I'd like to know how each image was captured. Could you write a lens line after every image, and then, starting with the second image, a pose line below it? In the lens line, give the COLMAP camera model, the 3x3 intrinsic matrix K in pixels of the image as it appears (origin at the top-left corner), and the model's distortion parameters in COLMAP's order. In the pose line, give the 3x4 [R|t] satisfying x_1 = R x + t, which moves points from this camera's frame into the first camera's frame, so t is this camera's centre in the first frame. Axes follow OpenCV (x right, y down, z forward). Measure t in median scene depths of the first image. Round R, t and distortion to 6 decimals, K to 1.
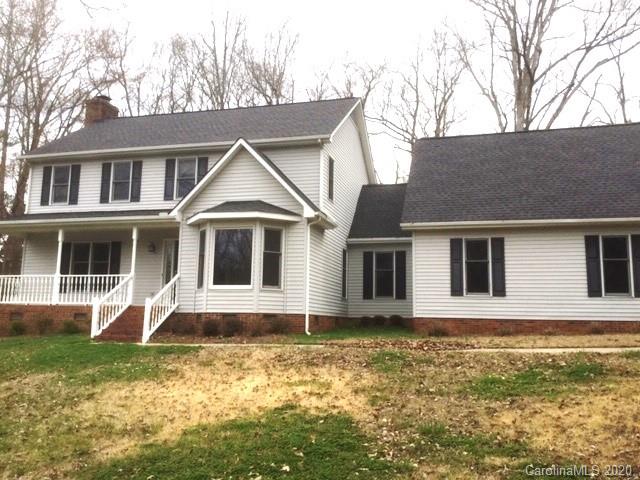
lens RADIAL K [[570.4, 0, 324.7], [0, 570.4, 237.9], [0, 0, 1]] dist [0.100918, -0.189344]
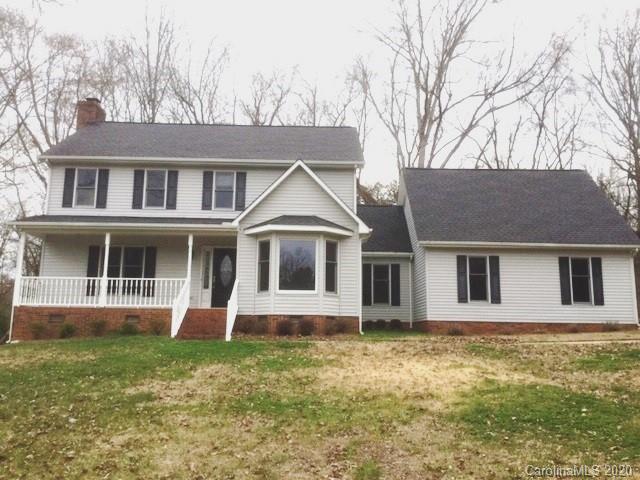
lens RADIAL K [[570.4, 0, 324.7], [0, 570.4, 237.9], [0, 0, 1]] dist [0.100918, -0.189344]
pose [[0.960326, 0.042793, 0.275576, -0.376707], [-0.037341, 0.998990, -0.025005, 0.005099], [-0.276367, 0.013723, 0.960954, -0.084742]]
